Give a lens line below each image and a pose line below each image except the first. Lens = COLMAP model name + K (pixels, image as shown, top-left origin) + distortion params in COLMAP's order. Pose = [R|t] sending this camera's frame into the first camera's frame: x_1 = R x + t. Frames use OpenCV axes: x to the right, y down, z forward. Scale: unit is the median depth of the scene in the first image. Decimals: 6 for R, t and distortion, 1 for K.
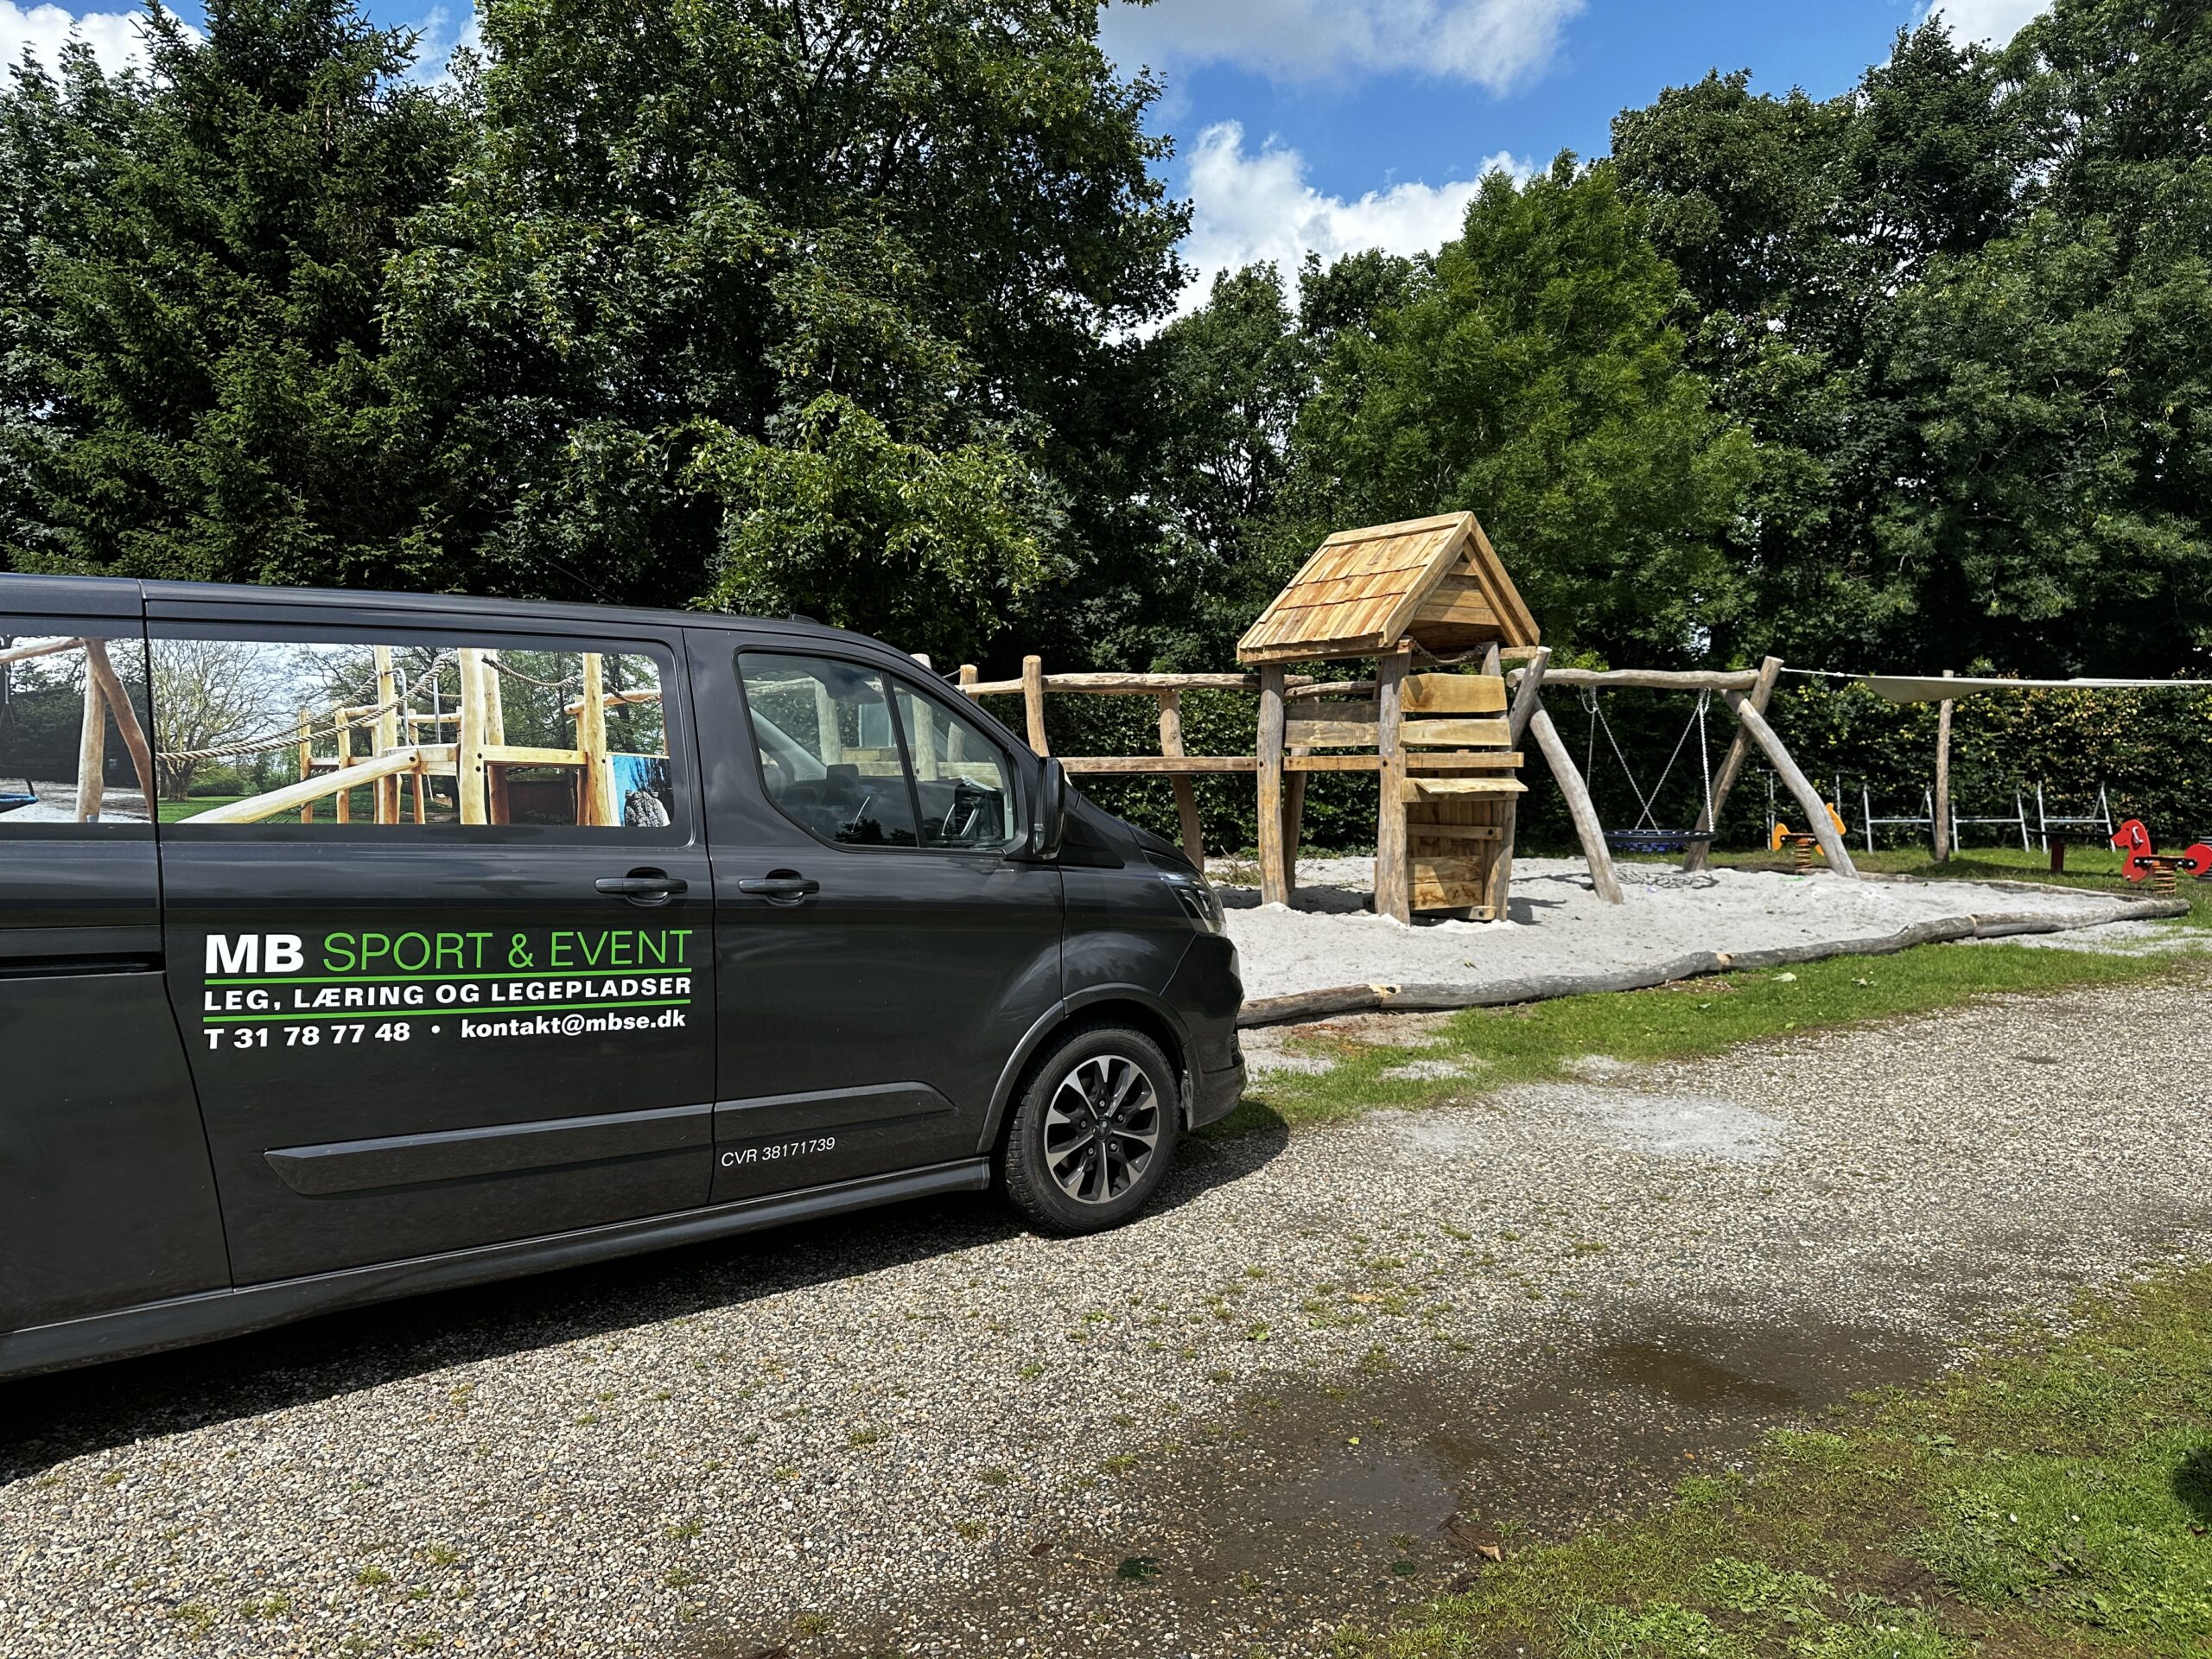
lens RADIAL K [[1554.6, 0, 1075.8], [0, 1554.6, 860.9], [0, 0, 1]] dist [0.073413, -0.091762]
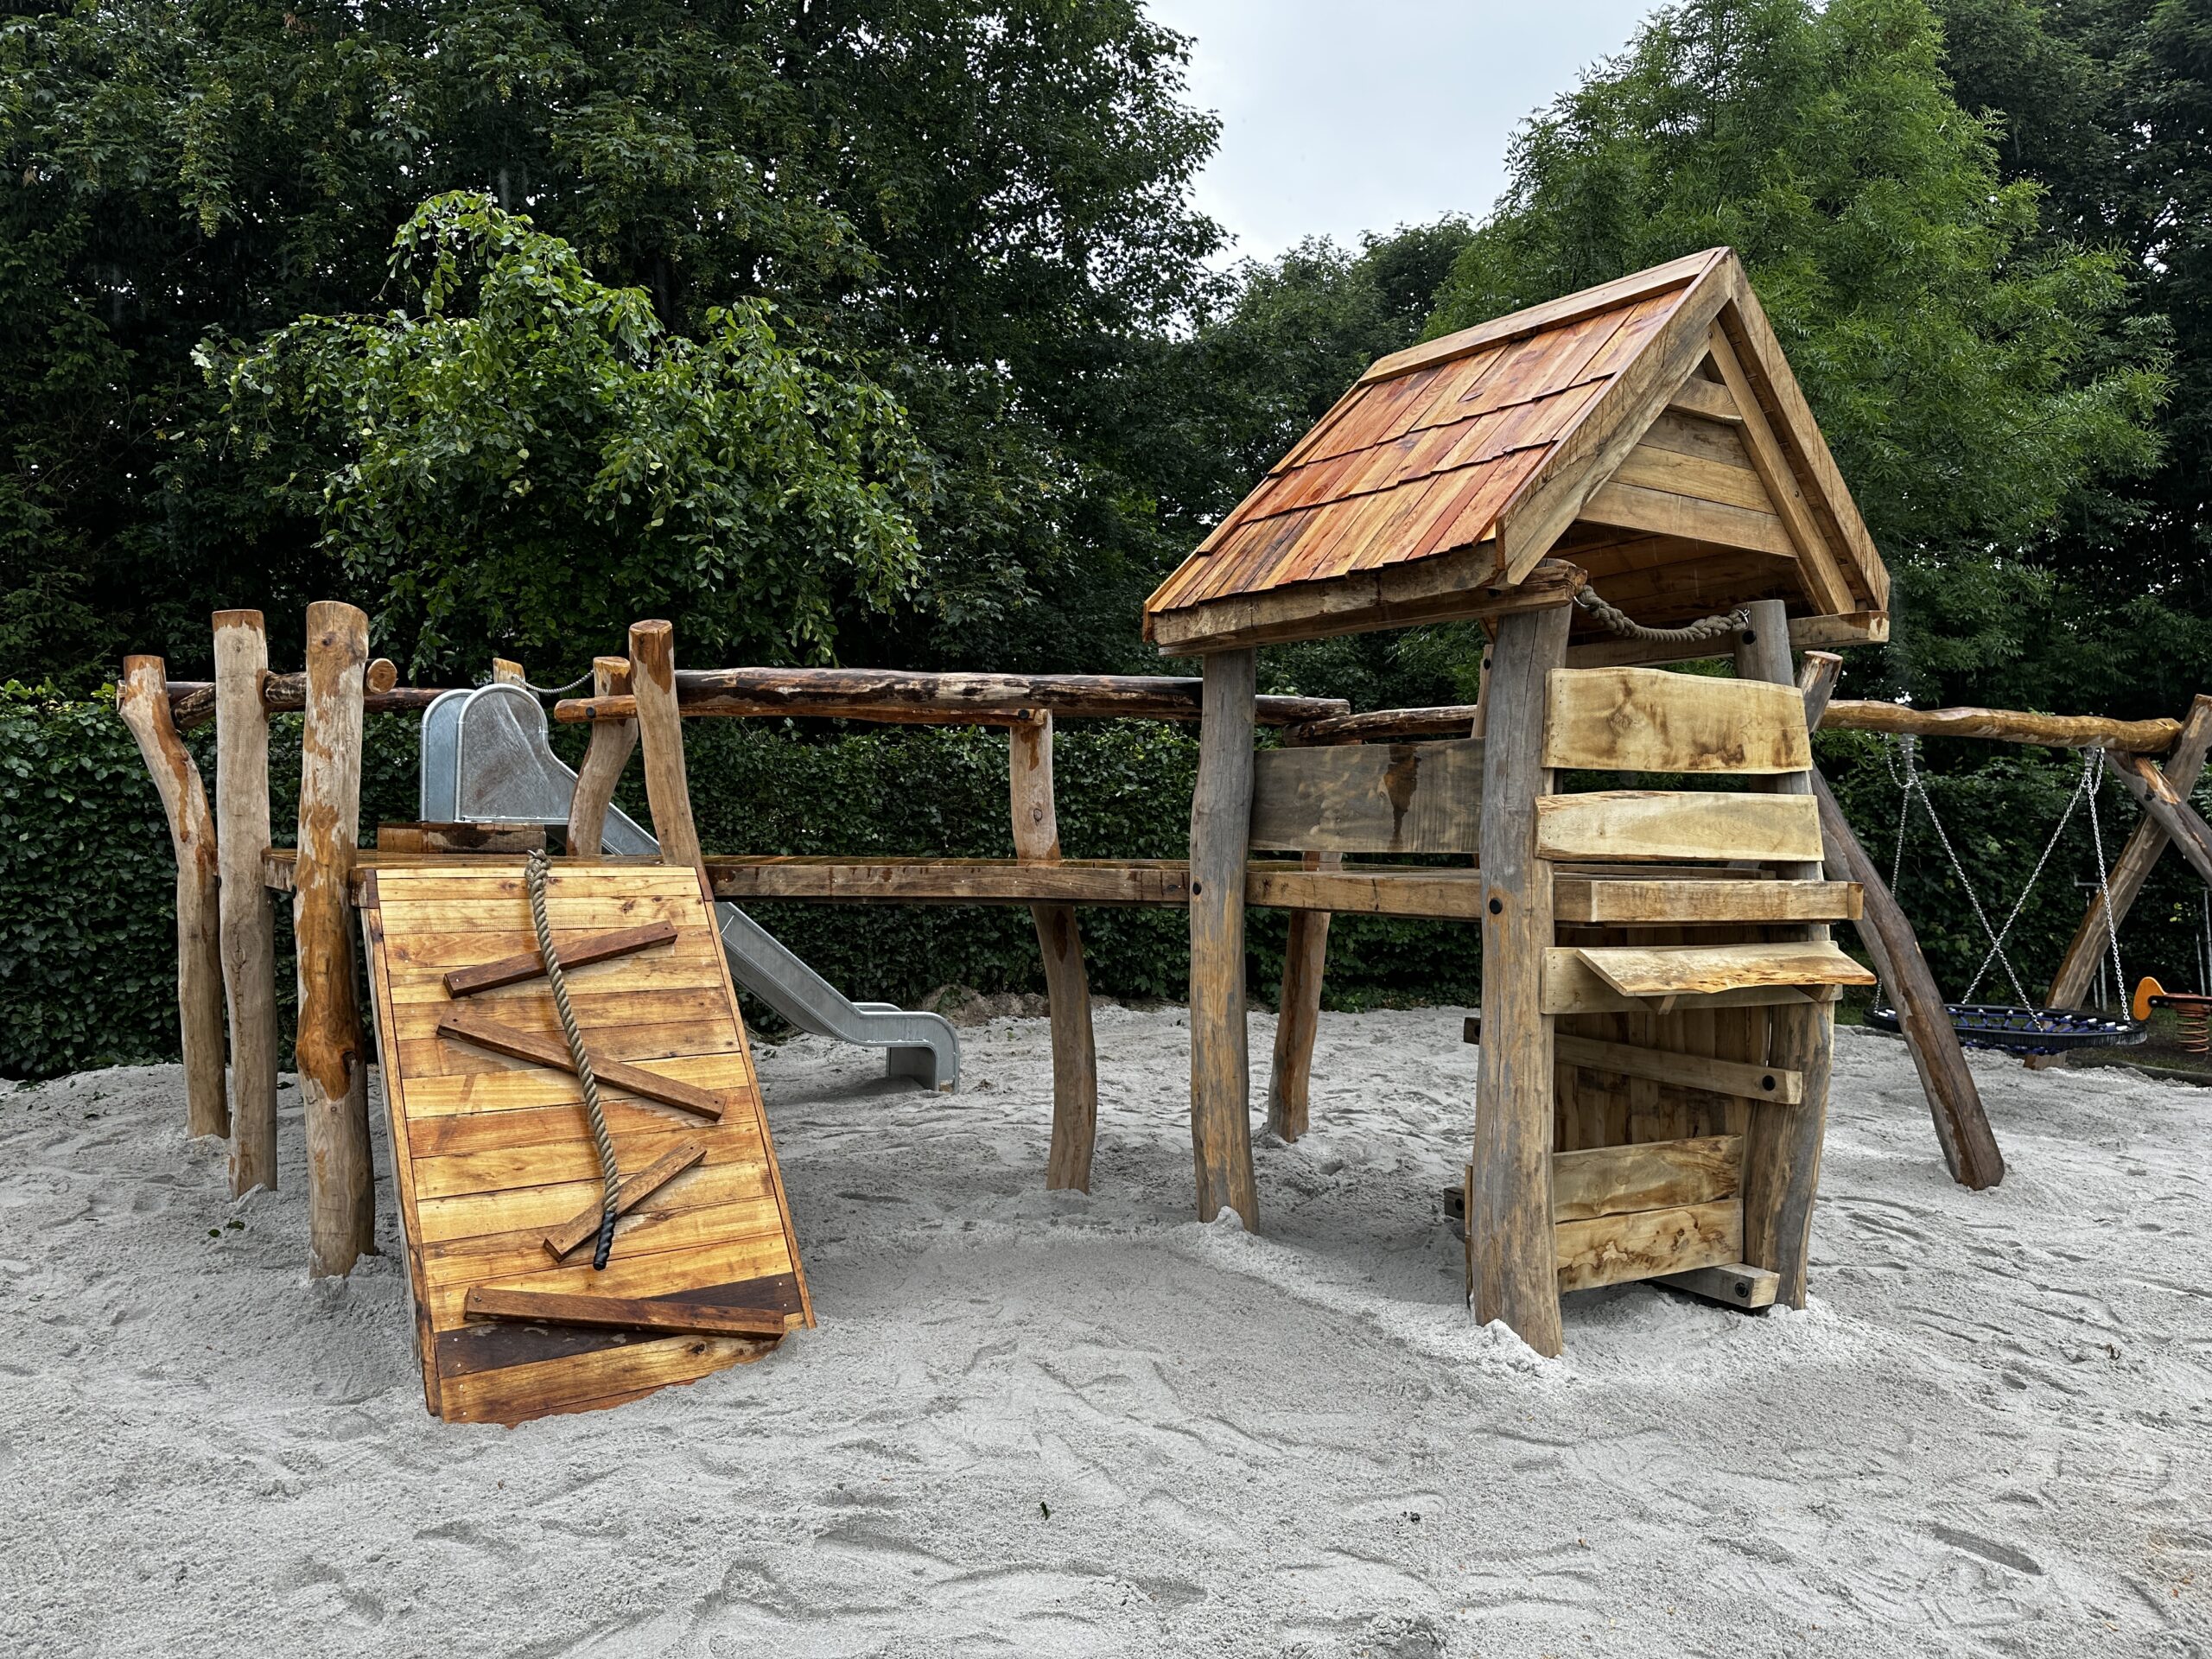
lens RADIAL K [[1564.4, 0, 1097.1], [0, 1564.4, 822.7], [0, 0, 1]] dist [0.058820, -0.071466]
pose [[0.998431, 0.023548, -0.050812, 0.117188], [-0.026761, 0.997623, -0.063505, -0.053330], [0.049196, 0.064765, 0.996687, 0.596790]]
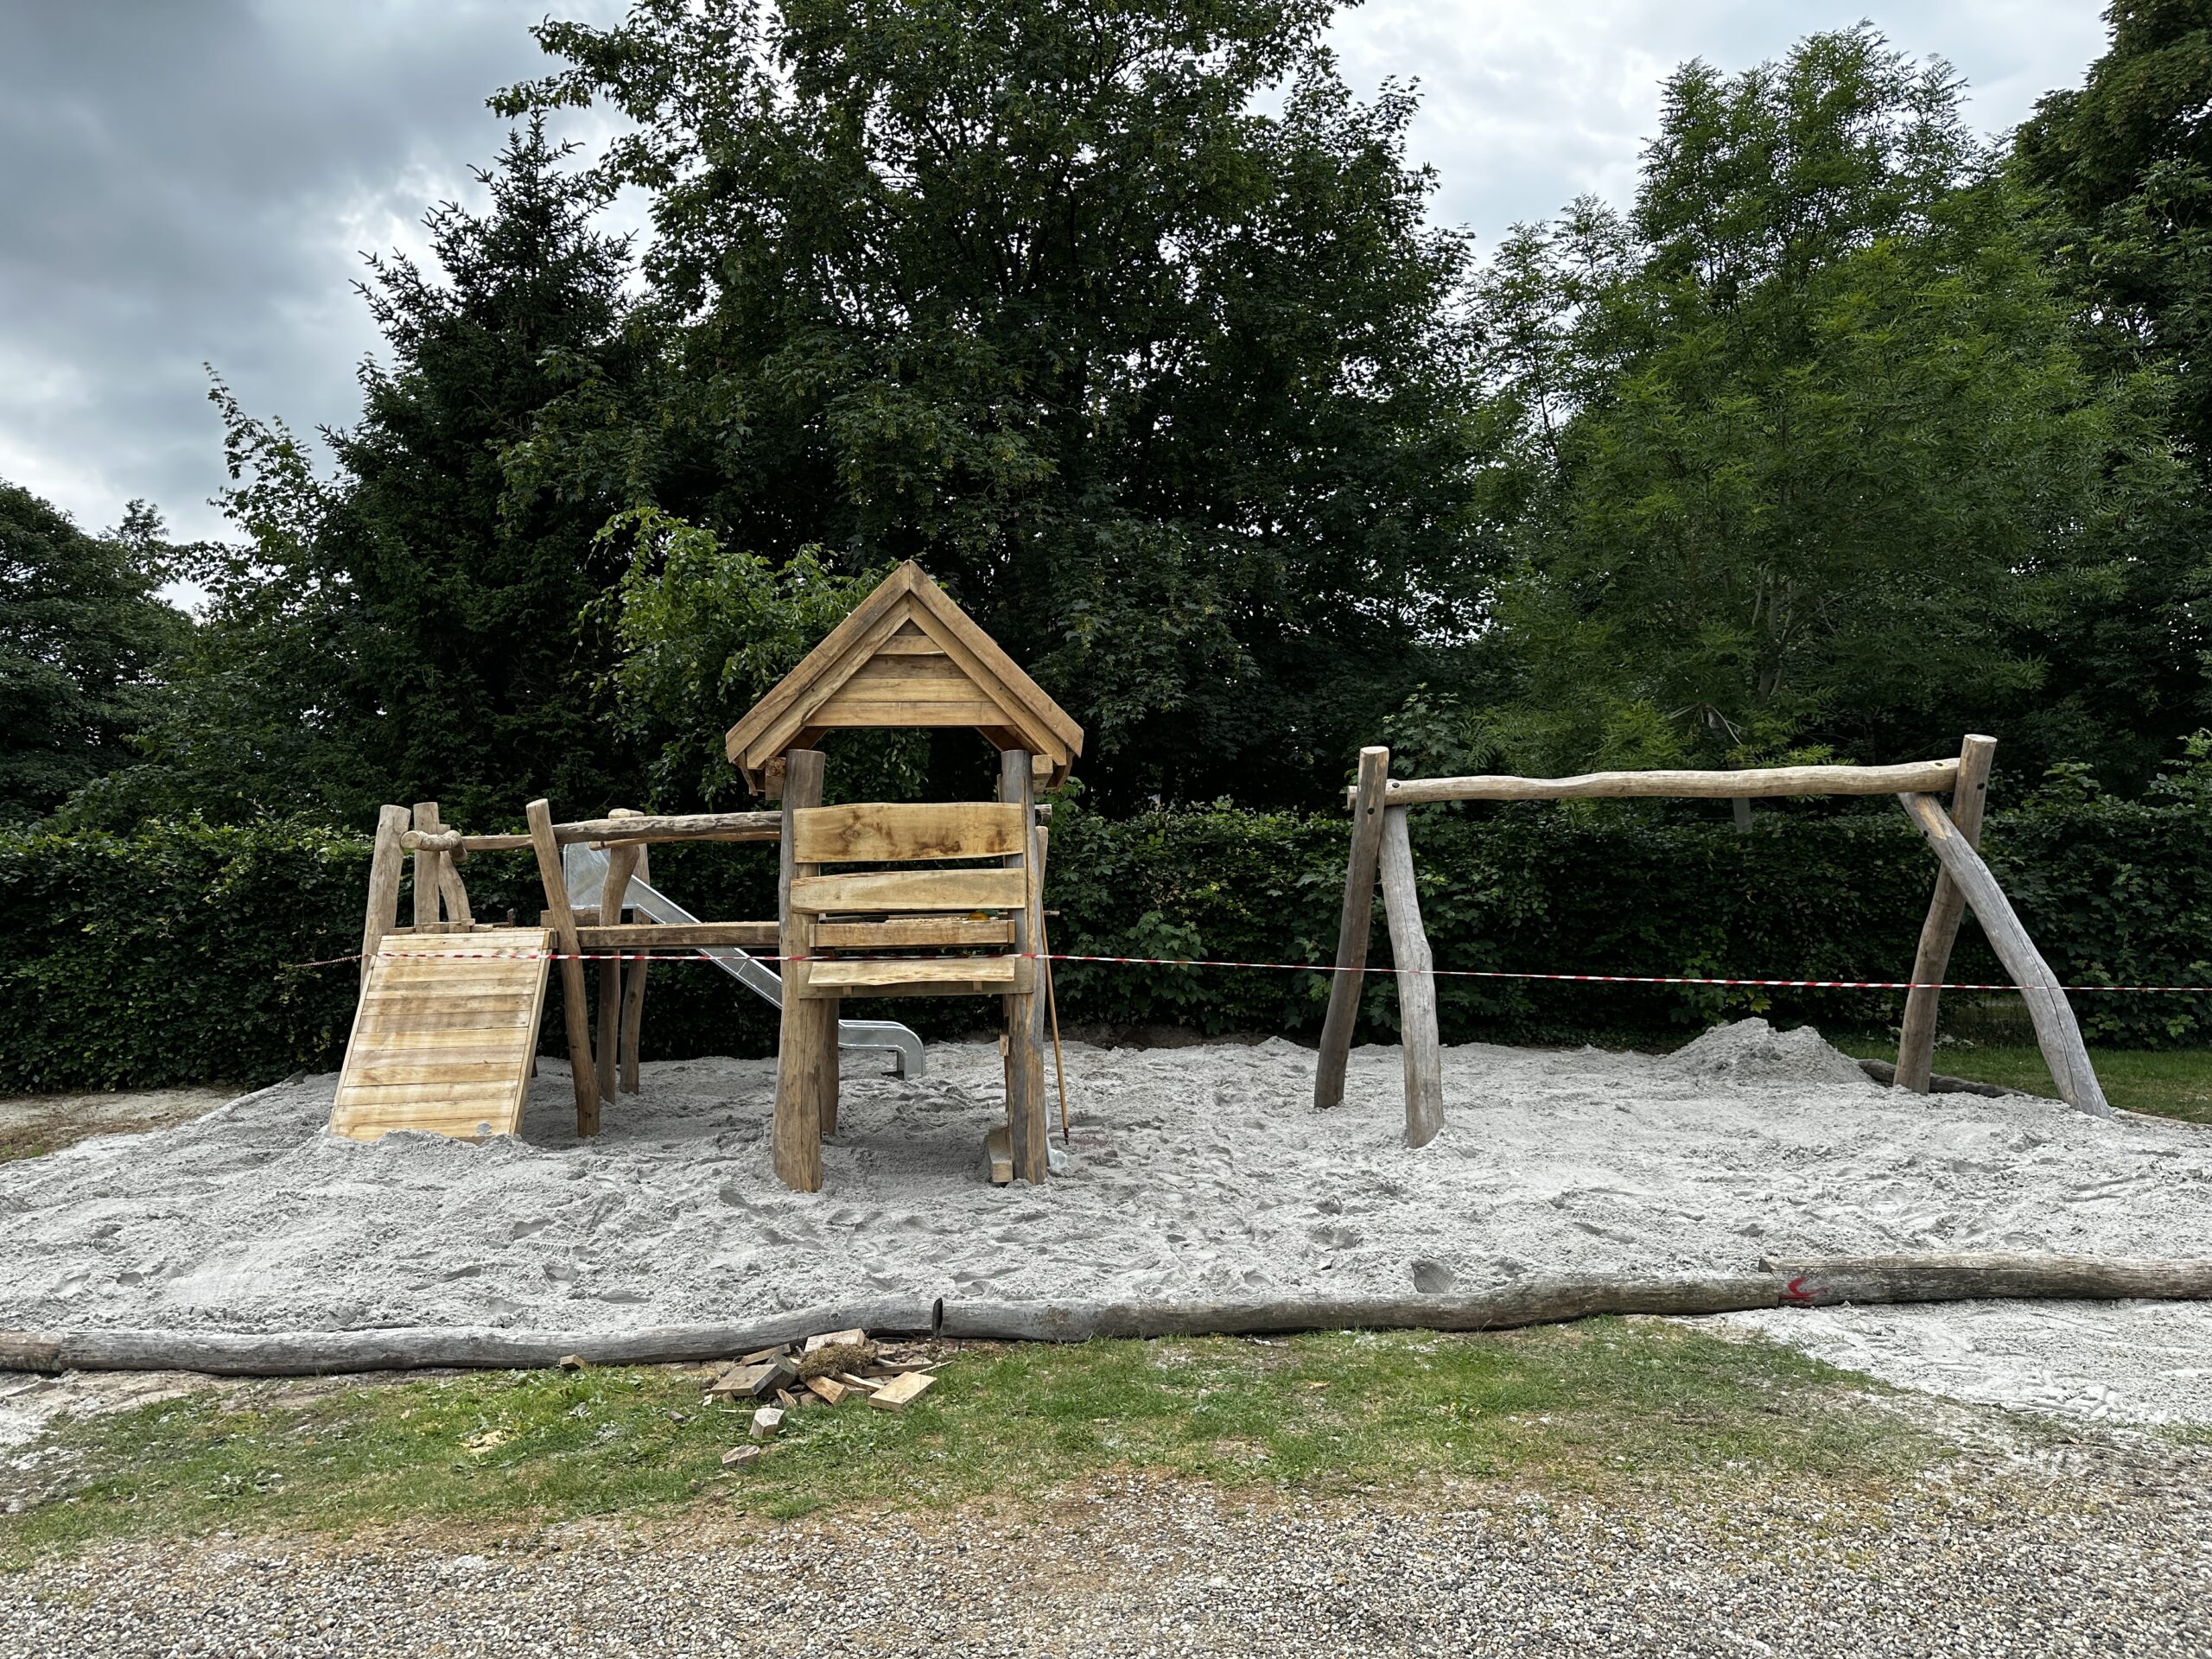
lens RADIAL K [[1554.6, 0, 1075.8], [0, 1554.6, 860.9], [0, 0, 1]] dist [0.073413, -0.091762]
pose [[0.879270, -0.022768, -0.475779, 0.600717], [-0.014880, 0.997057, -0.075212, -0.045326], [0.476091, 0.073211, 0.876344, 0.447791]]
